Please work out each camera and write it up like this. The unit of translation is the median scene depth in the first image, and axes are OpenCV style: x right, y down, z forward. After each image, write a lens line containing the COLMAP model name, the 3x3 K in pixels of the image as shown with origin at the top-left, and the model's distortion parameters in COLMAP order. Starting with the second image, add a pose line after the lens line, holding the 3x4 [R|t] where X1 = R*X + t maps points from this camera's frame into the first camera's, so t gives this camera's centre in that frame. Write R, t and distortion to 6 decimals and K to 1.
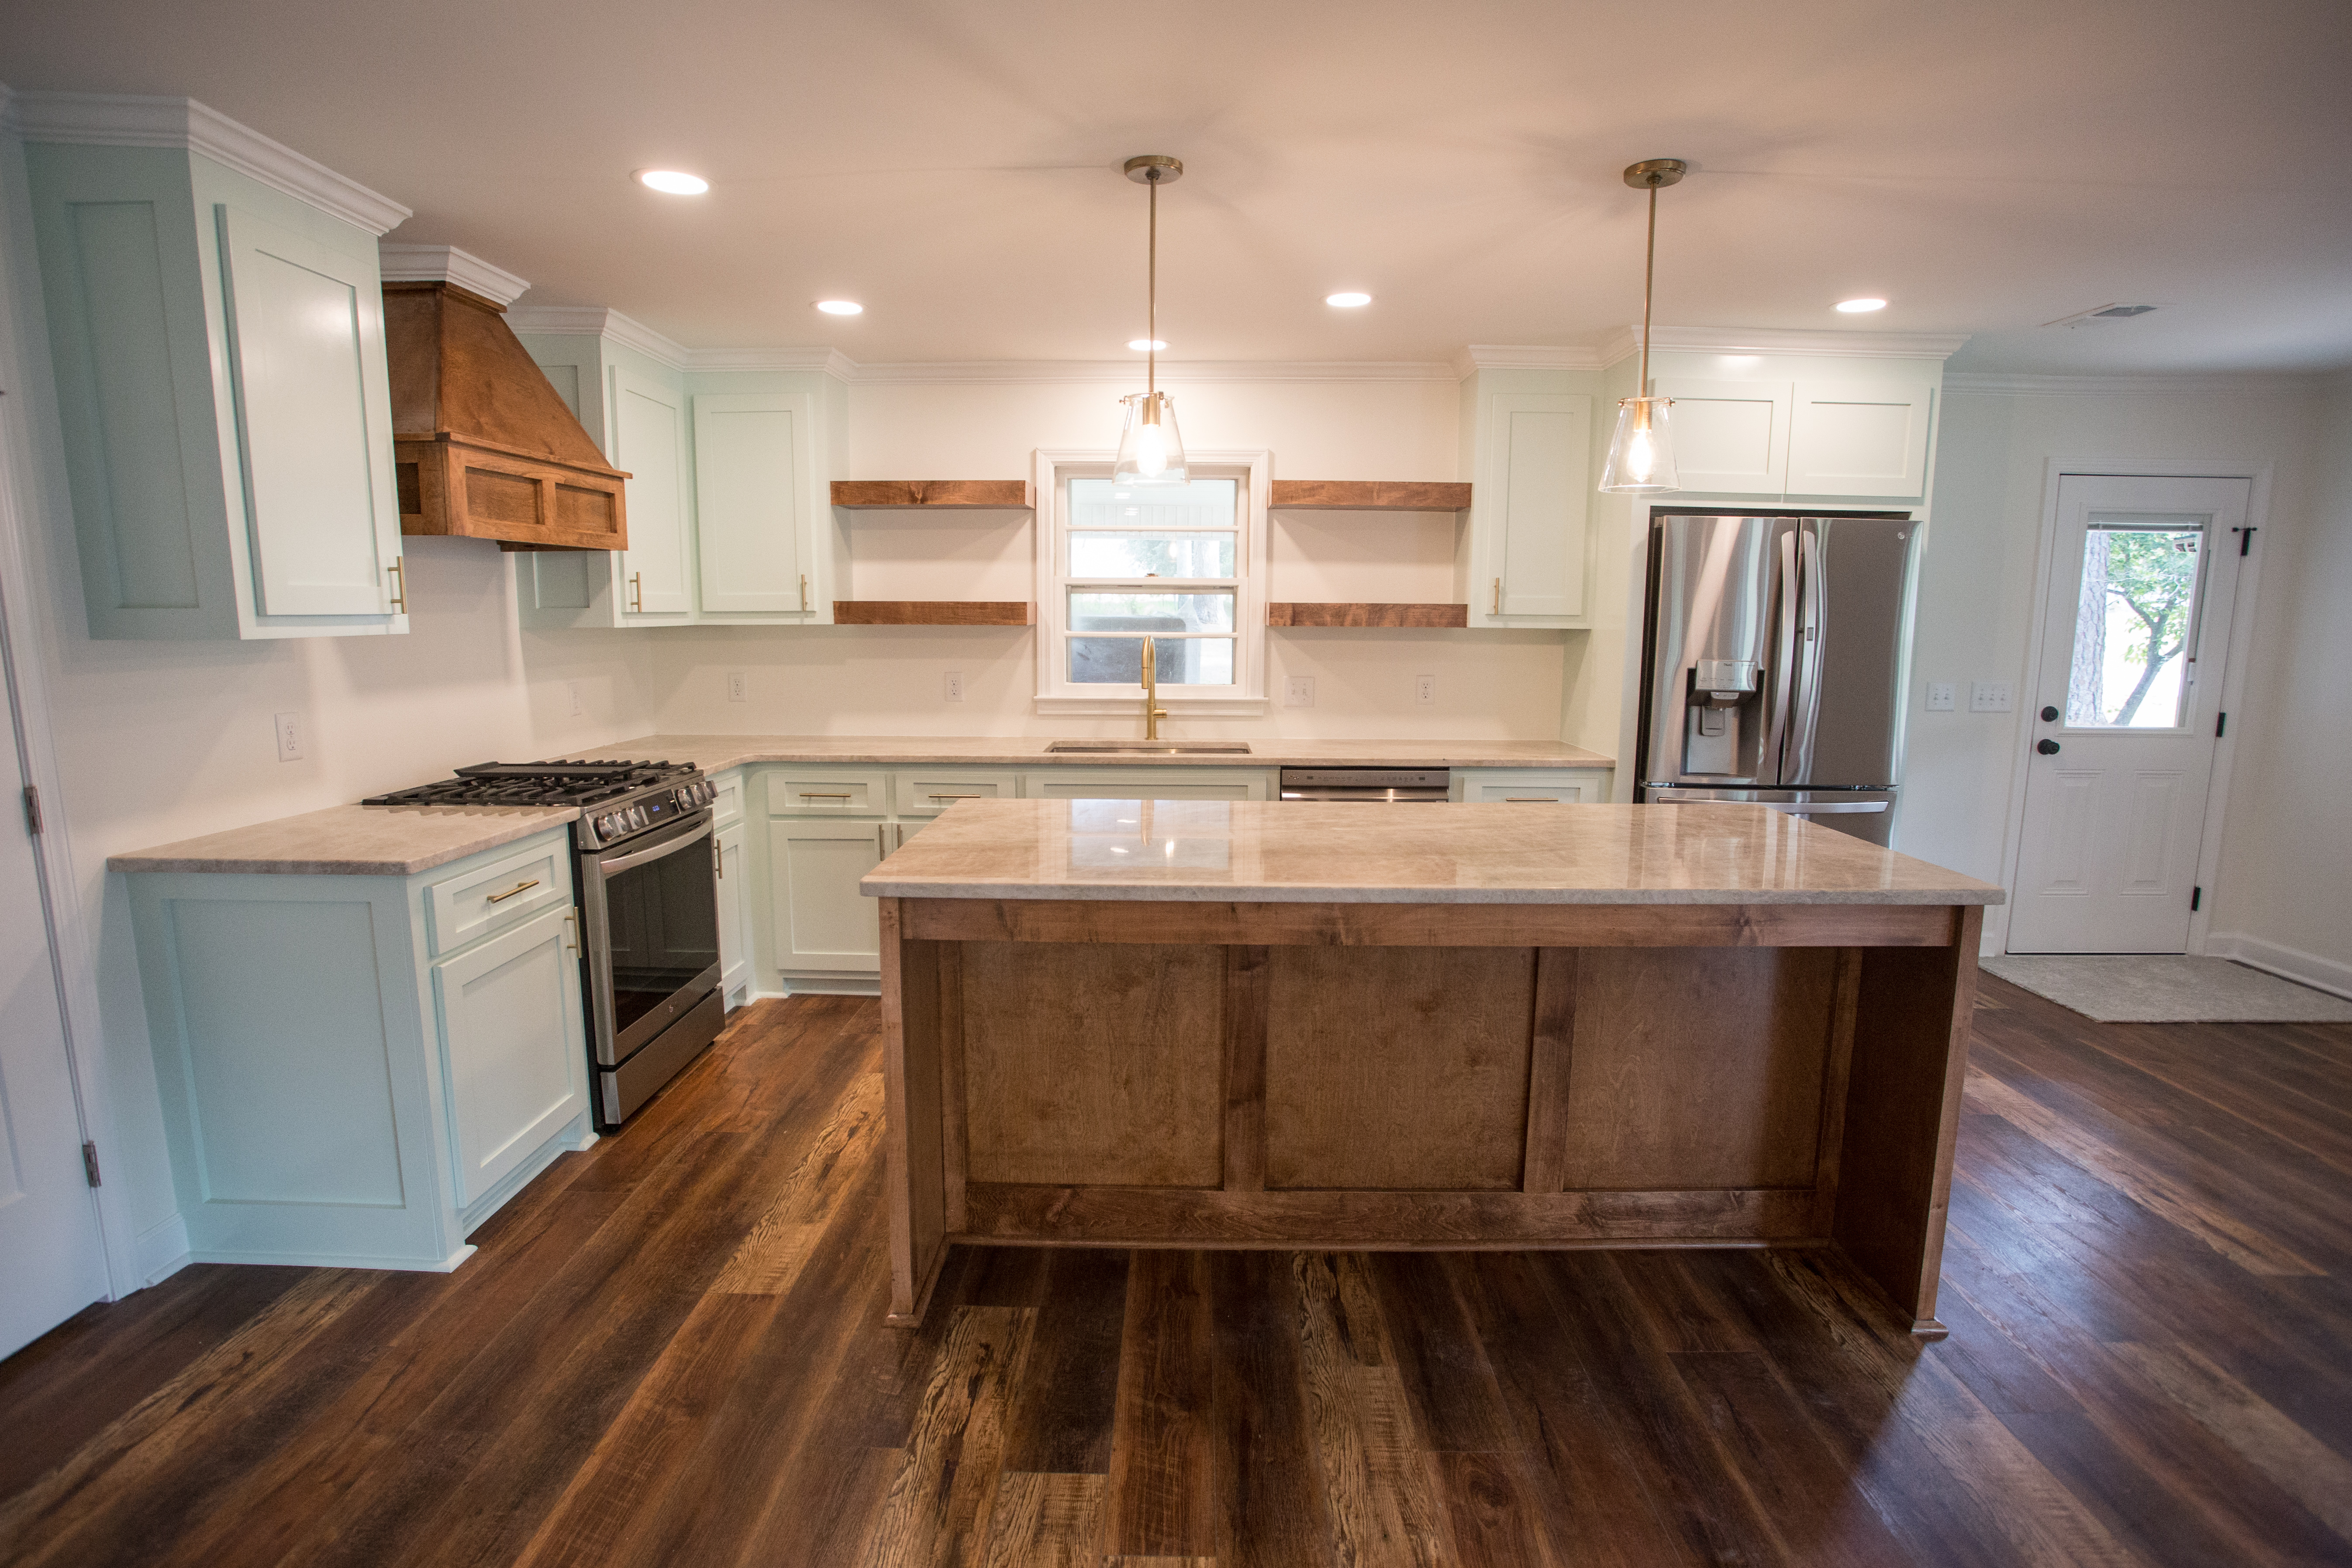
lens RADIAL K [[1165.5, 0, 1173.7], [0, 1165.5, 787.2], [0, 0, 1]] dist [-0.073830, 0.029965]
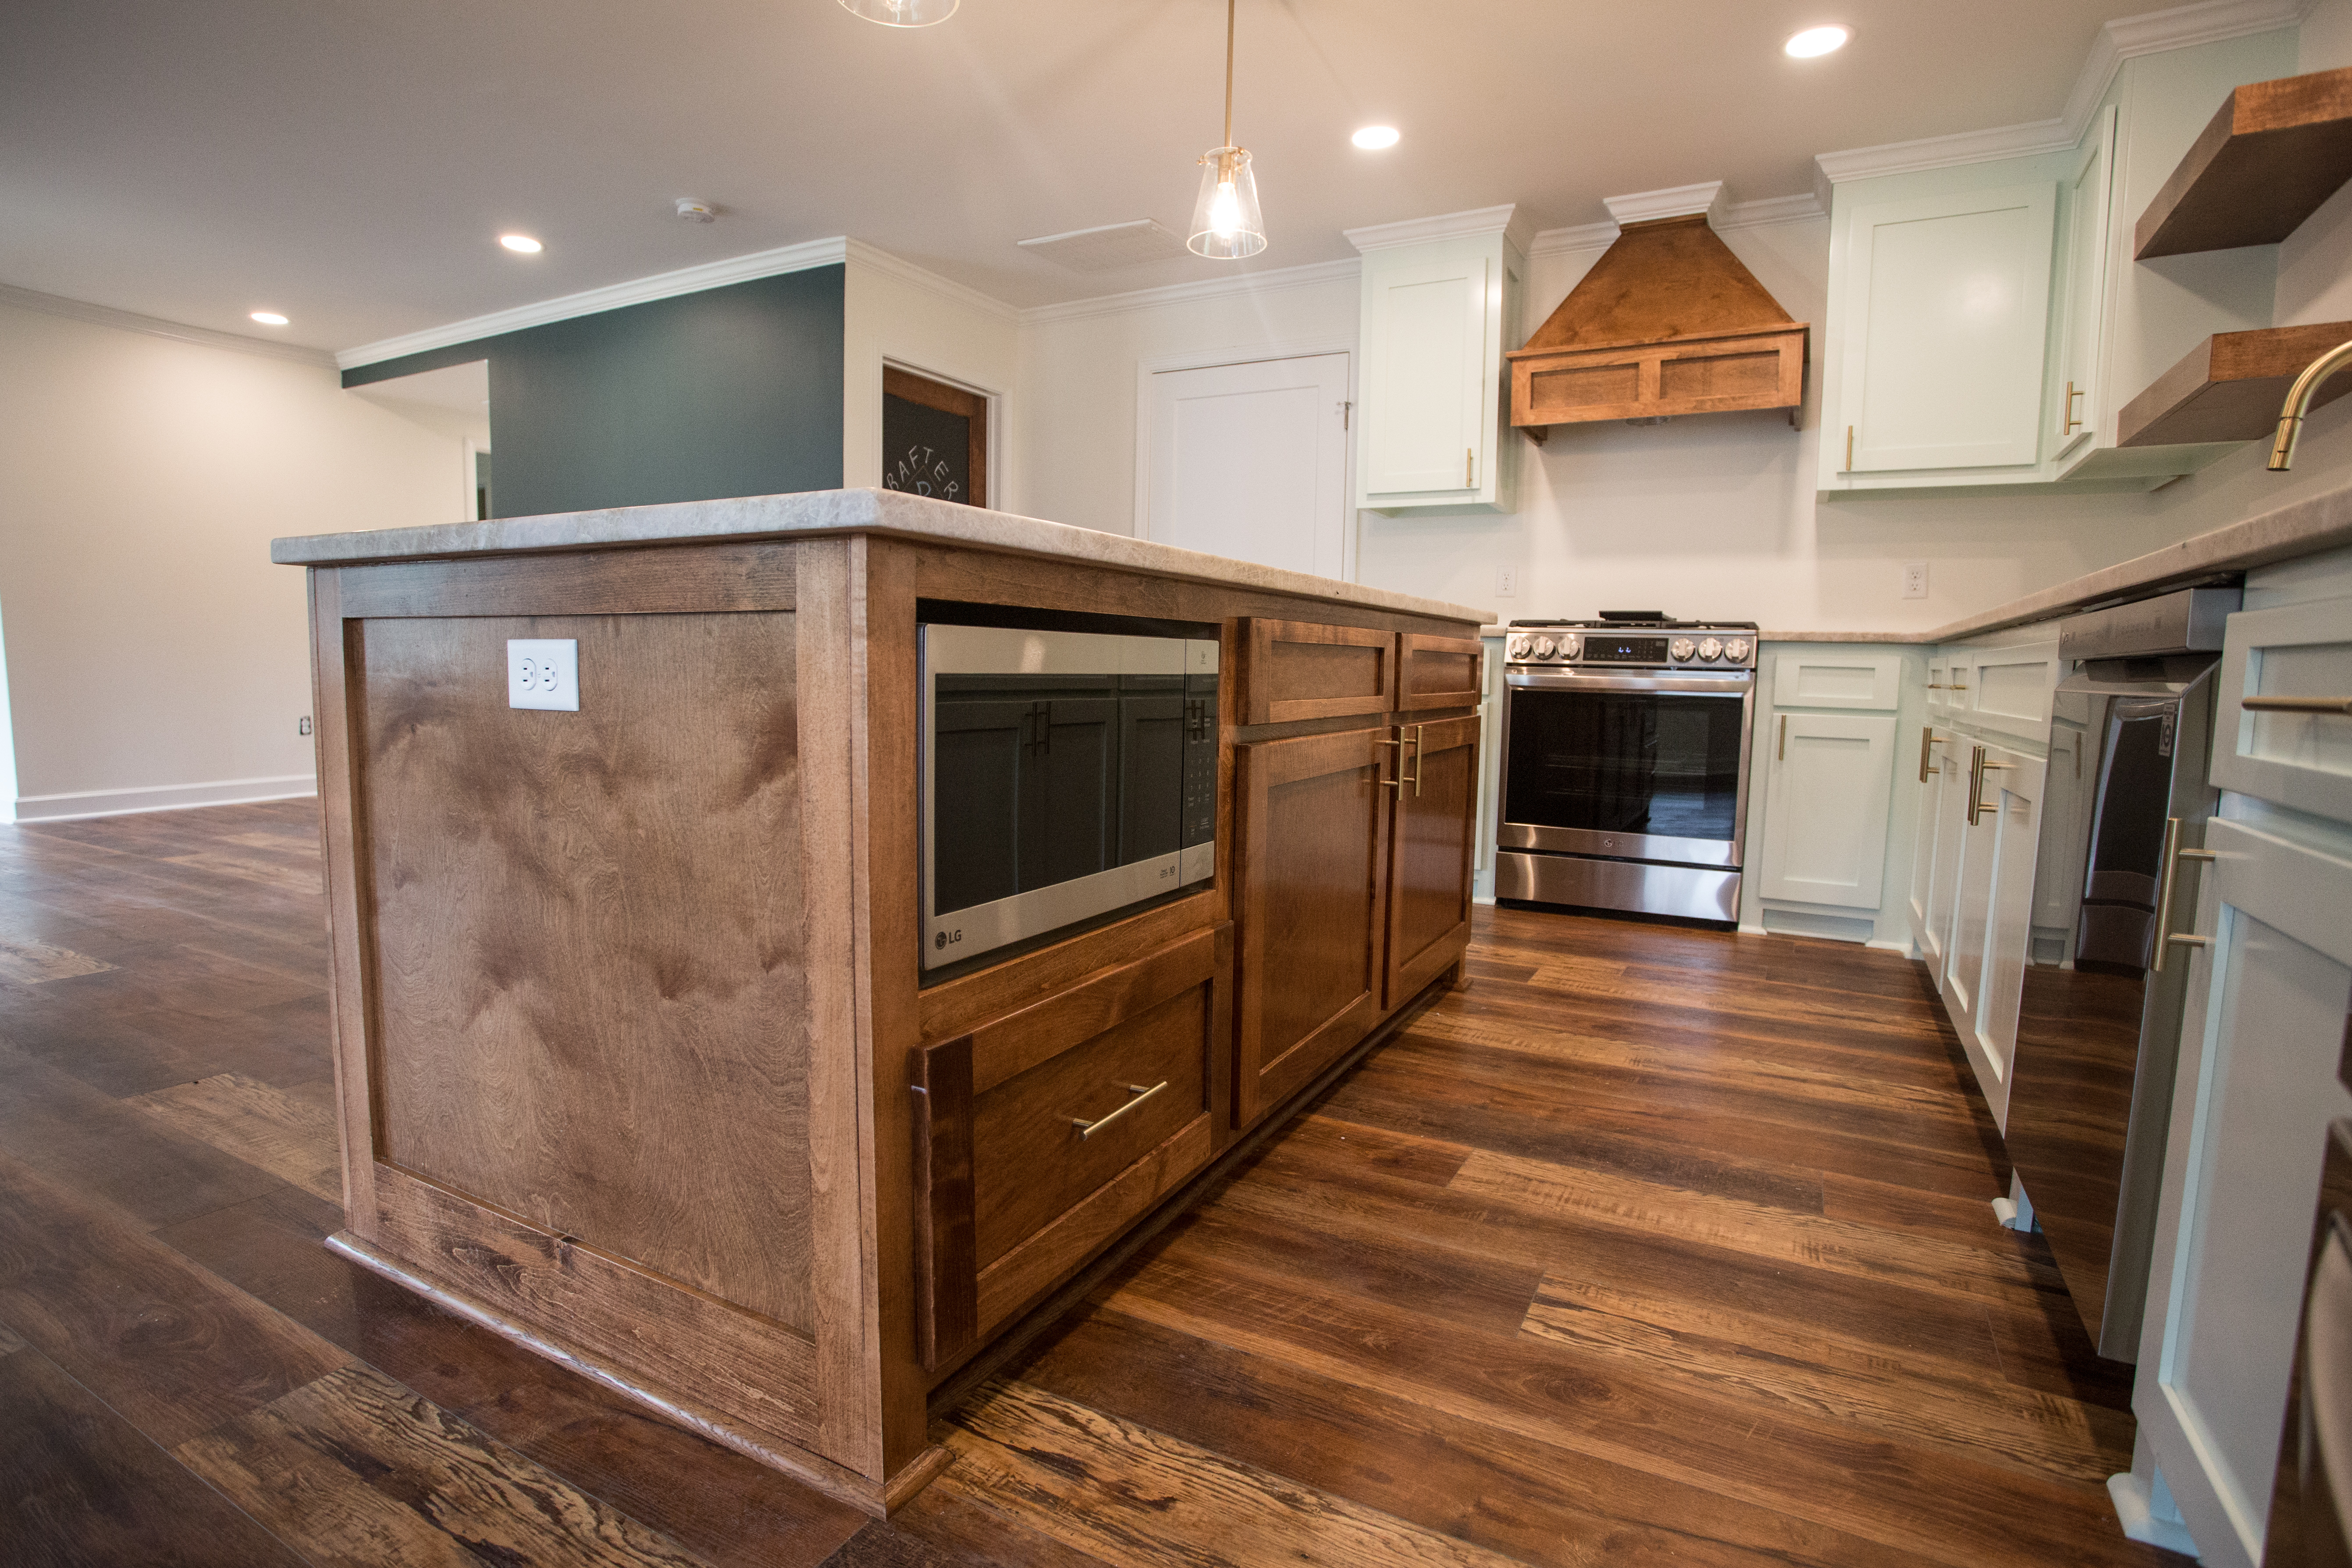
lens RADIAL K [[1165.5, 0, 1173.7], [0, 1165.5, 787.2], [0, 0, 1]] dist [-0.073830, 0.029965]
pose [[-0.460948, 0.079926, -0.883821, 0.885994], [-0.152101, 0.974083, 0.167415, 0.034825], [0.874295, 0.211600, -0.436845, 1.445936]]
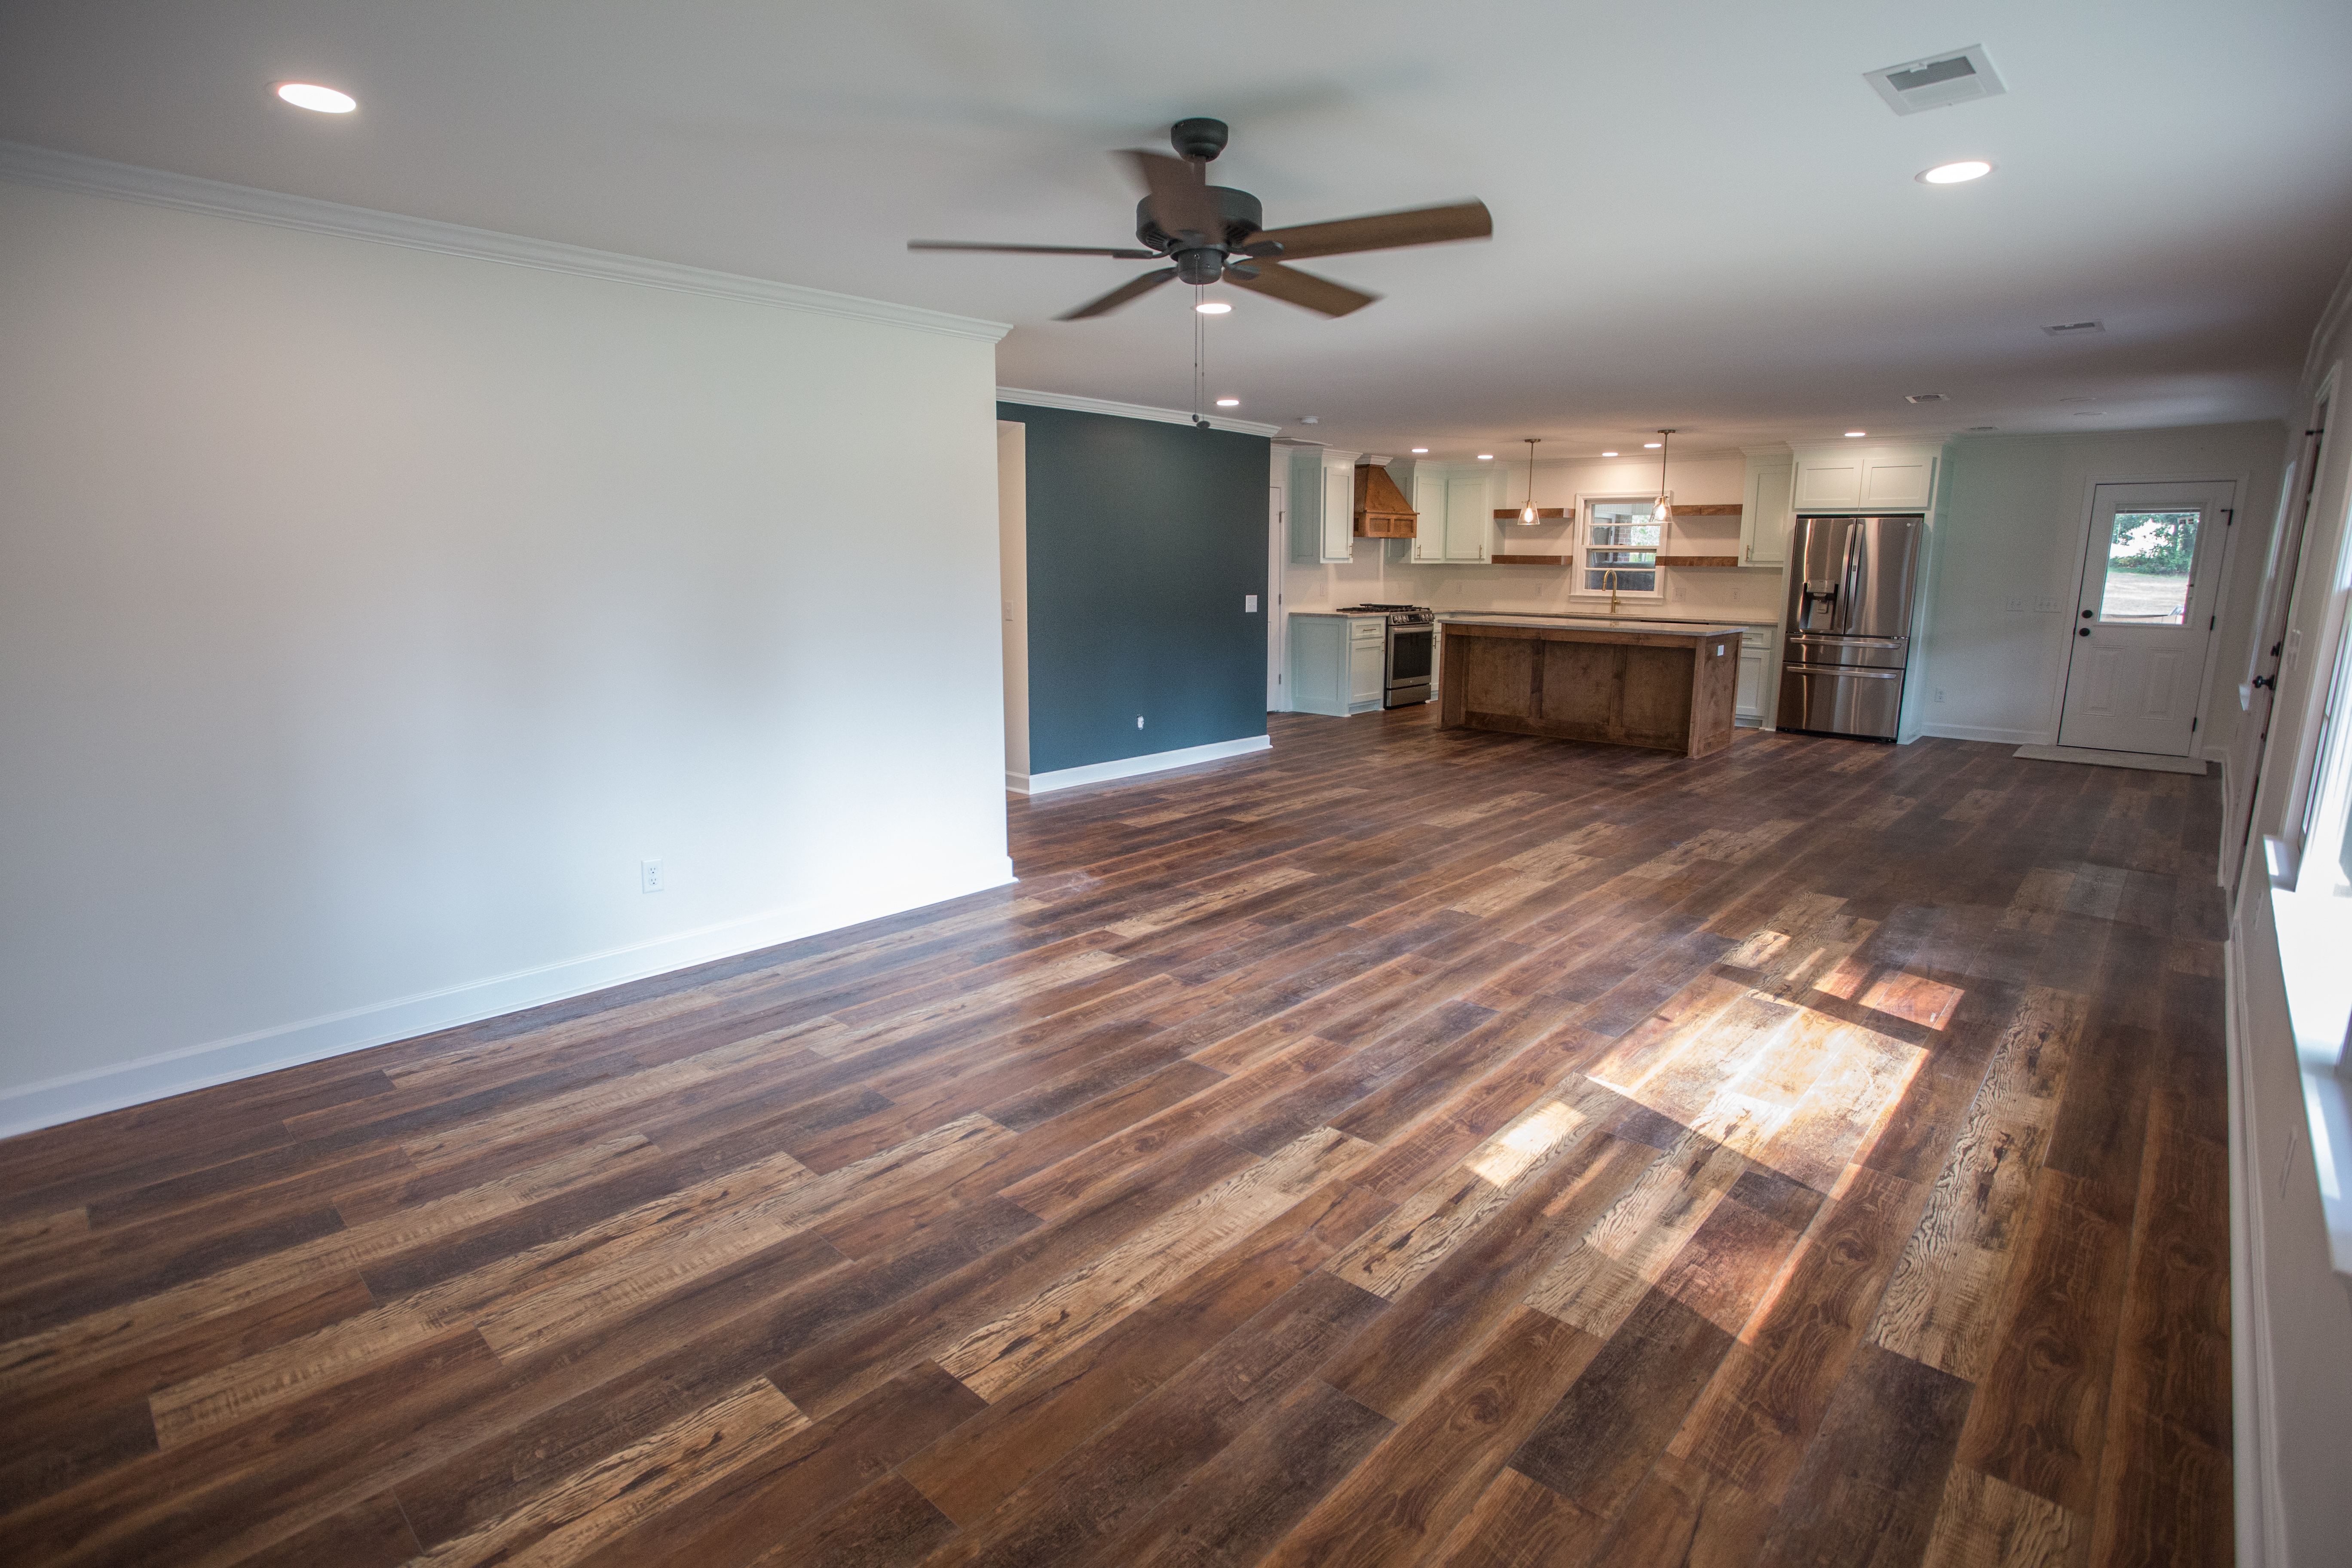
lens RADIAL K [[1159.3, 0, 1173.5], [0, 1159.3, 792.0], [0, 0, 1]] dist [-0.075312, 0.033402]
pose [[0.746585, 0.125958, -0.653257, 1.601865], [-0.094883, 0.992036, 0.082841, 0.385970], [0.658489, 0.000135, 0.752591, -2.462889]]
